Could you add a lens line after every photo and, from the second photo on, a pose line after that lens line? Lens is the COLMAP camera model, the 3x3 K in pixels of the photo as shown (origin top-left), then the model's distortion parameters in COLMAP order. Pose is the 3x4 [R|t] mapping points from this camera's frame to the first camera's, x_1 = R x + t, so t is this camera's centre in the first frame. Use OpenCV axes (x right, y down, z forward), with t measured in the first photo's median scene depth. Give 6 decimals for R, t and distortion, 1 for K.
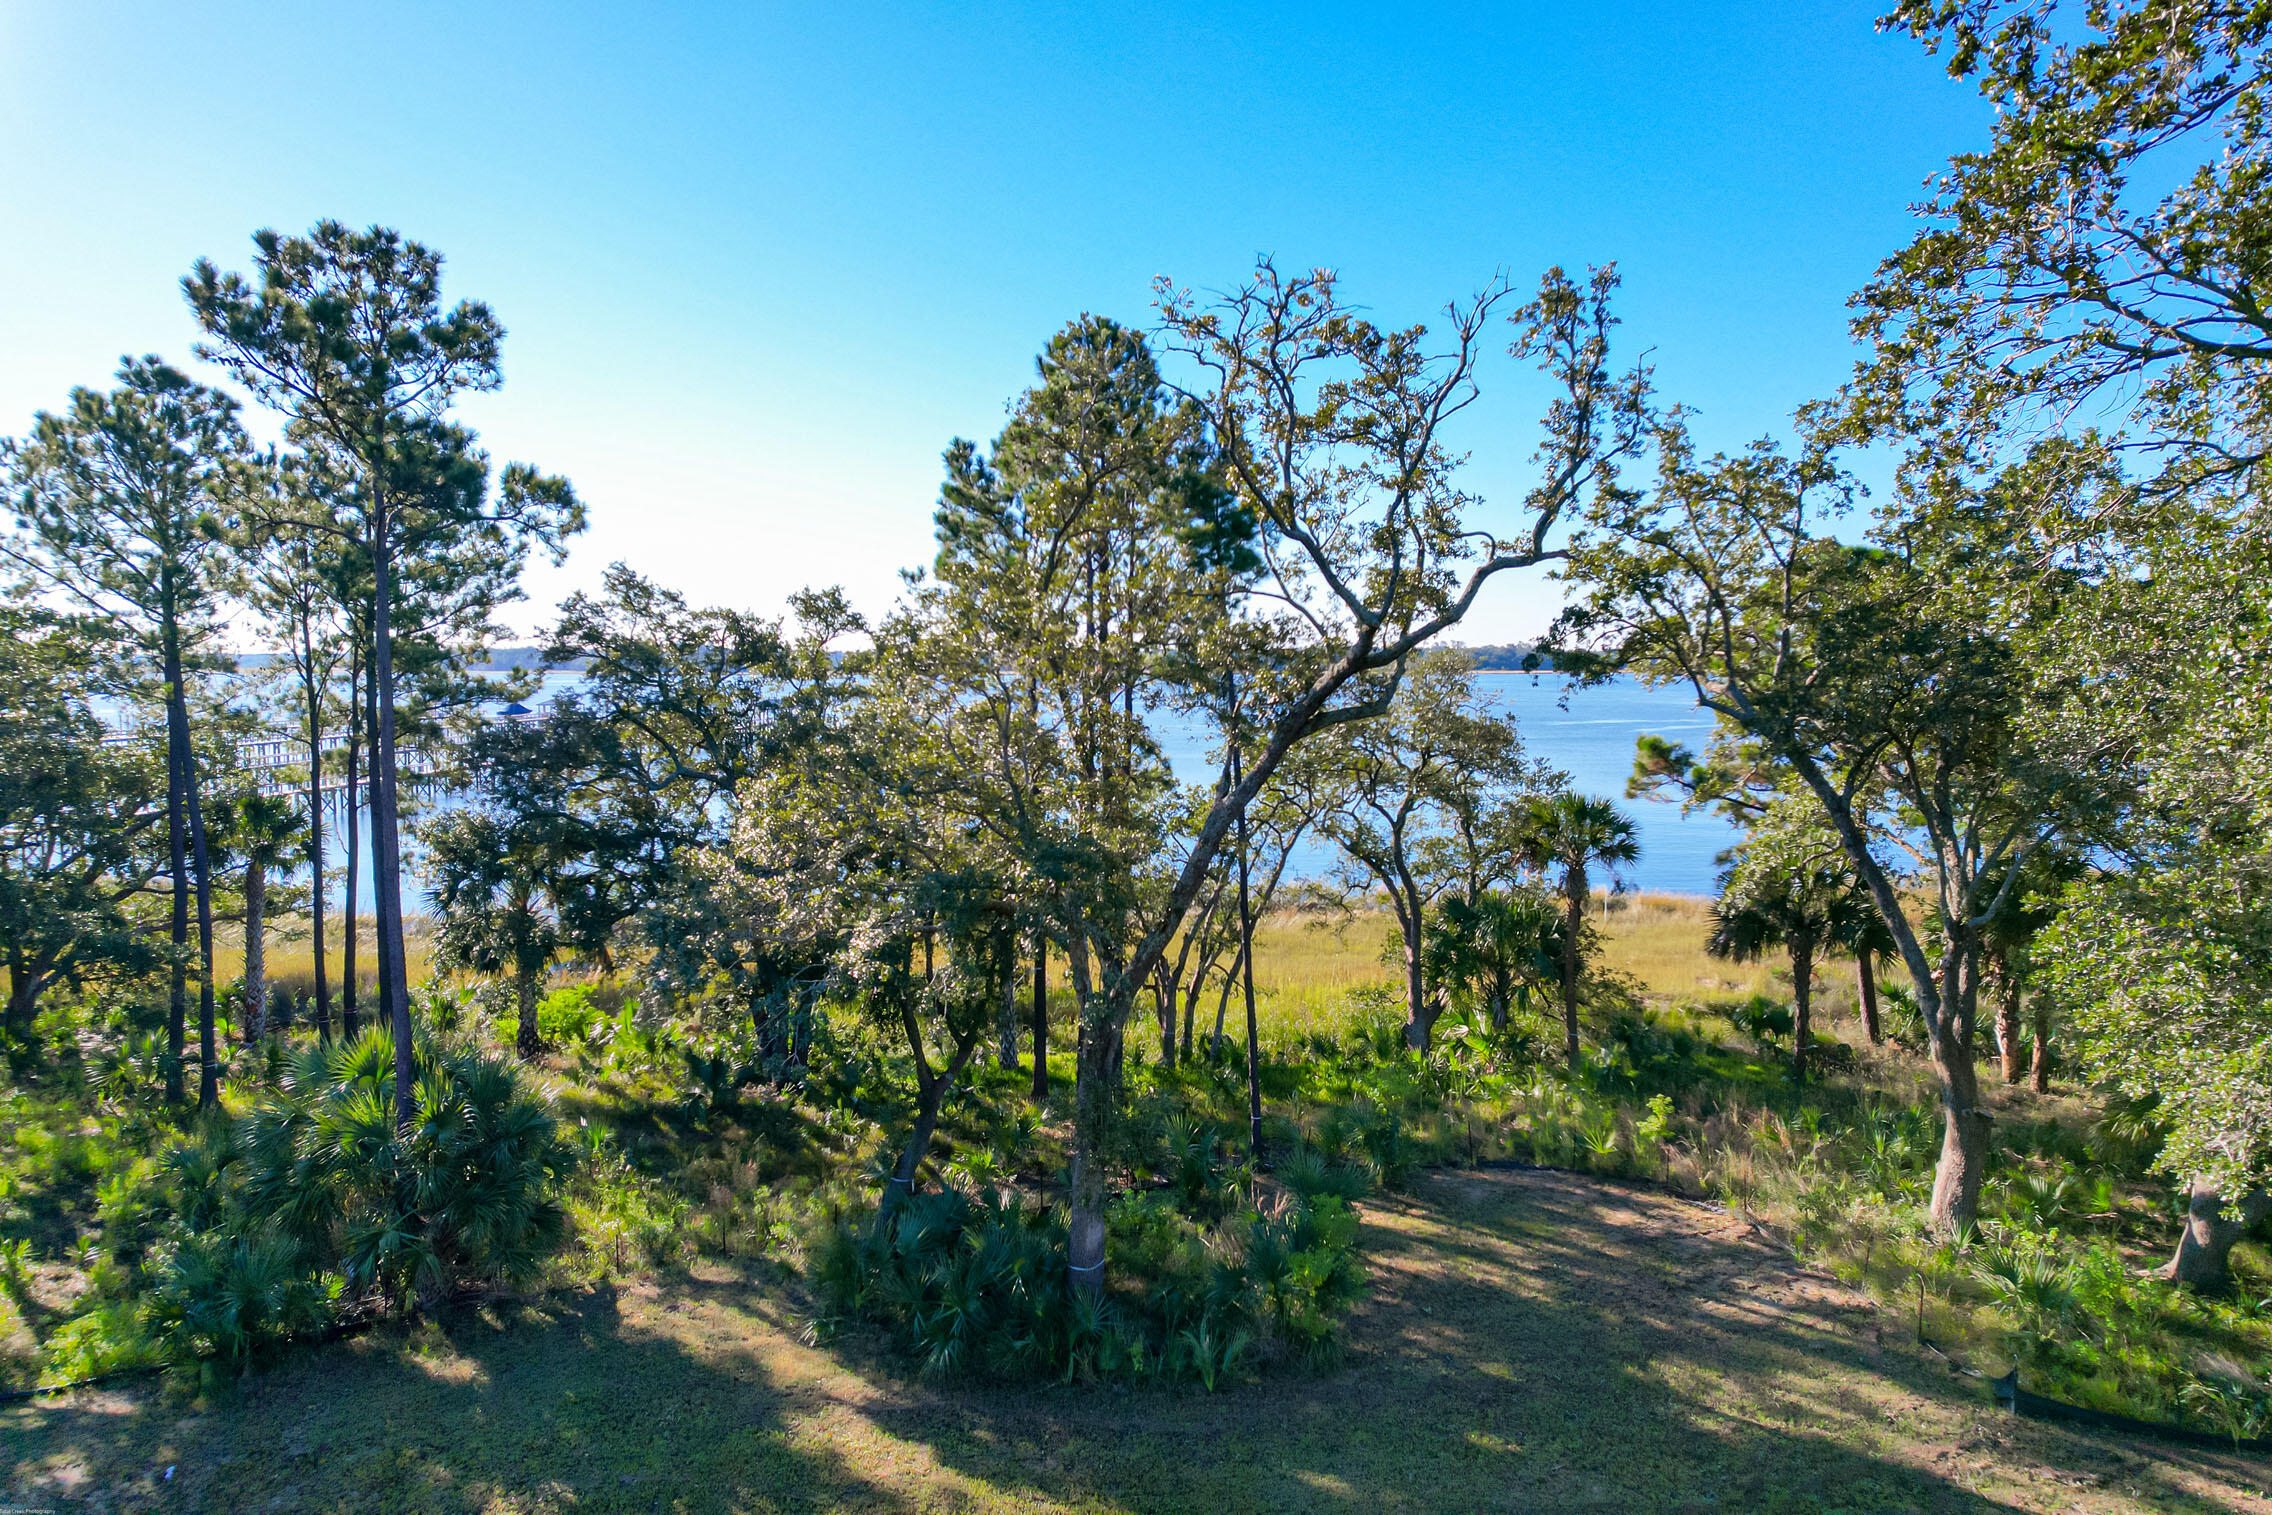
lens RADIAL K [[1444.2, 0, 1121.7], [0, 1444.2, 757.6], [0, 0, 1]] dist [-0.063044, 0.070354]
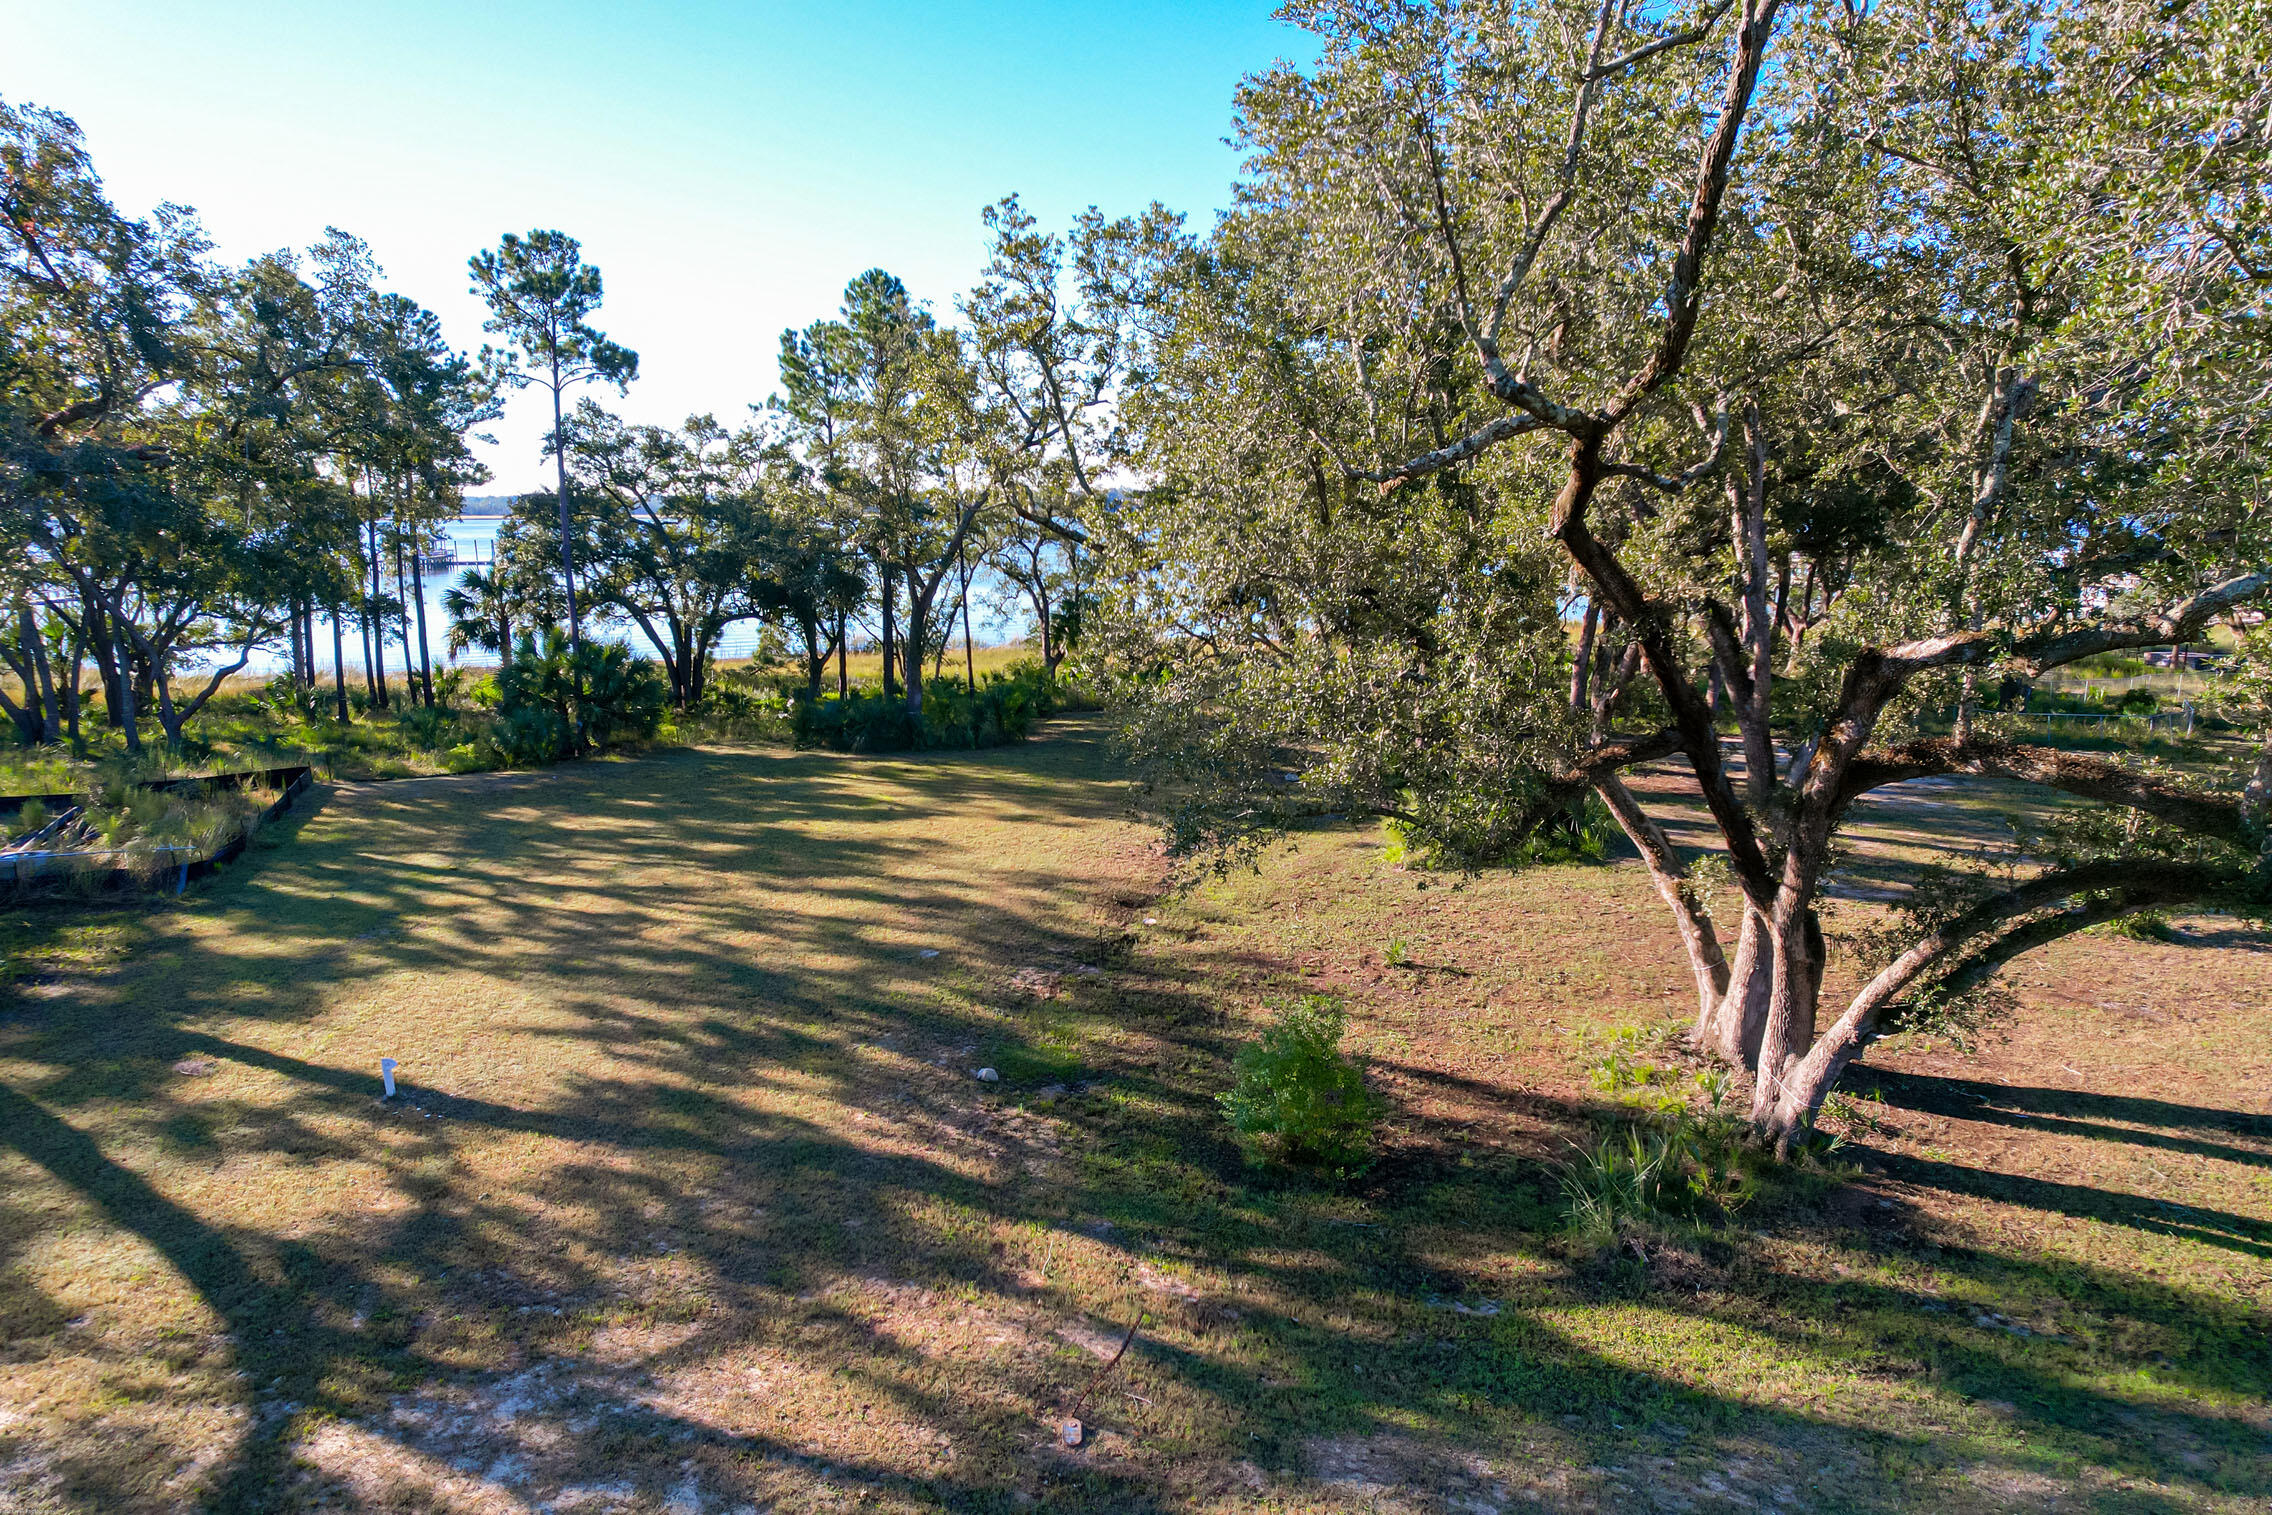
lens RADIAL K [[1444.2, 0, 1145.7], [0, 1444.2, 750.9], [0, 0, 1]] dist [-0.063044, 0.070354]
pose [[0.959610, -0.047551, 0.277286, -0.187995], [0.019011, 0.994320, 0.104722, 0.108518], [-0.280690, -0.095221, 0.955063, -0.784892]]
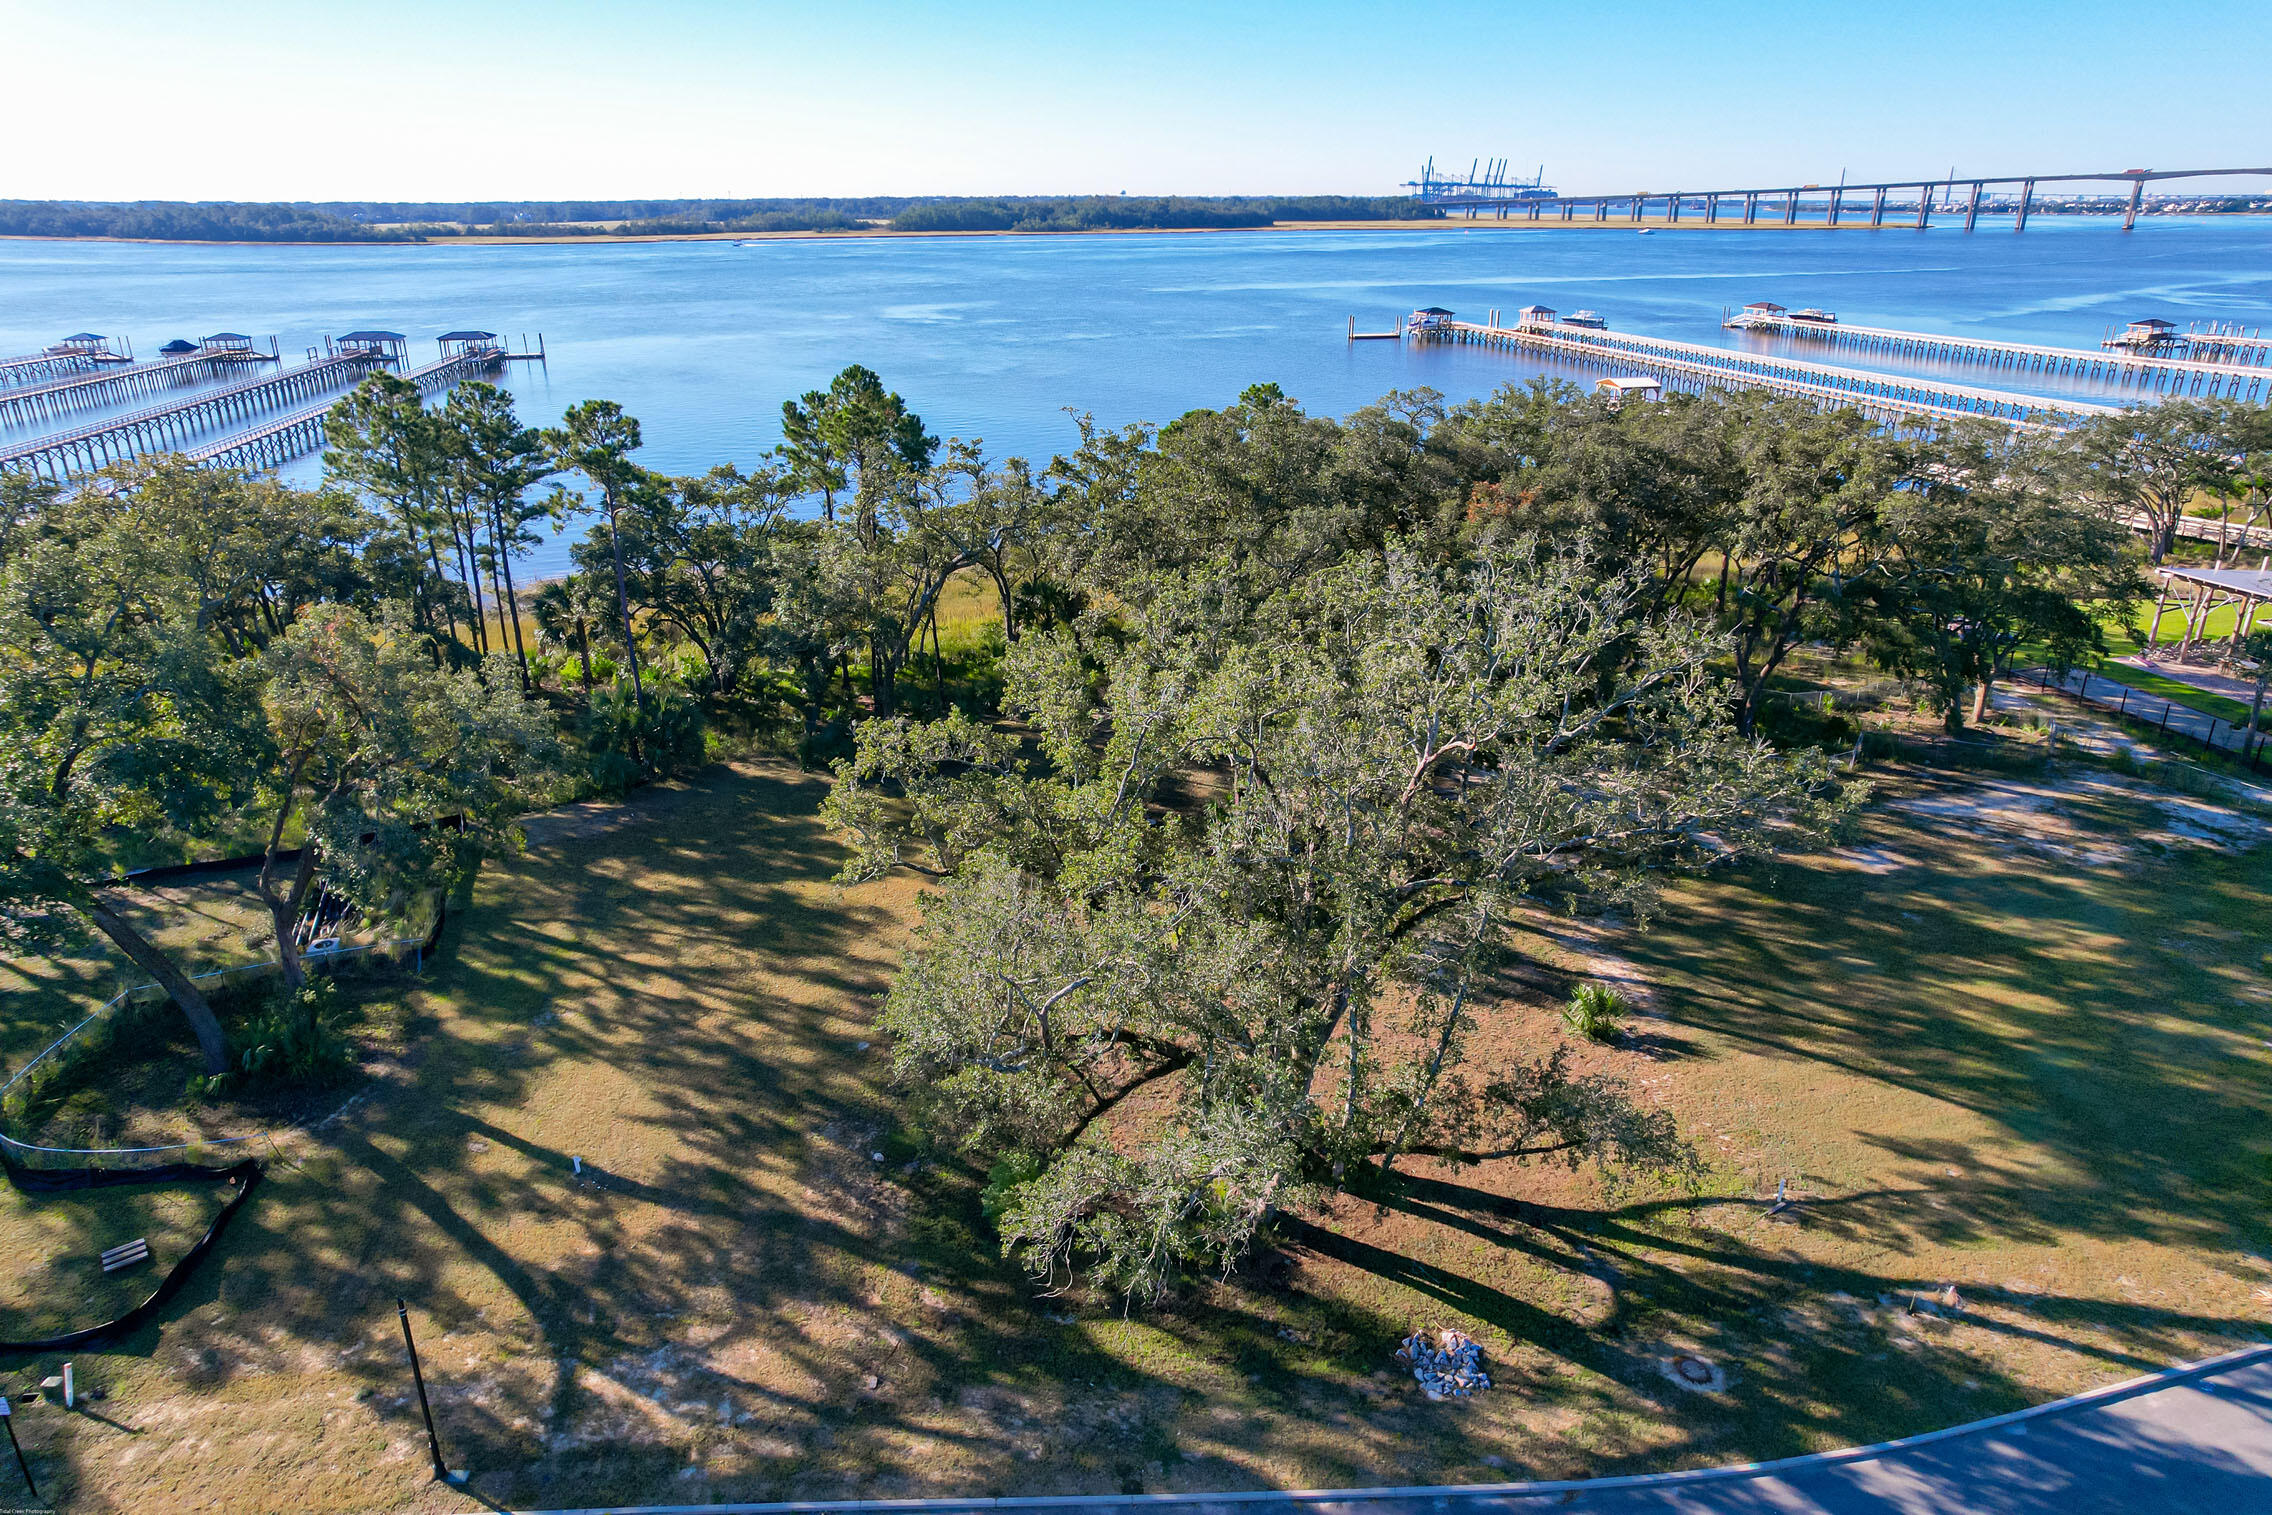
lens RADIAL K [[1444.2, 0, 1146.5], [0, 1444.2, 752.0], [0, 0, 1]] dist [-0.063044, 0.070354]
pose [[0.969422, -0.089536, 0.228484, -0.120878], [0.018860, 0.955493, 0.294409, -0.314618], [-0.244675, -0.281097, 0.927965, -1.211351]]
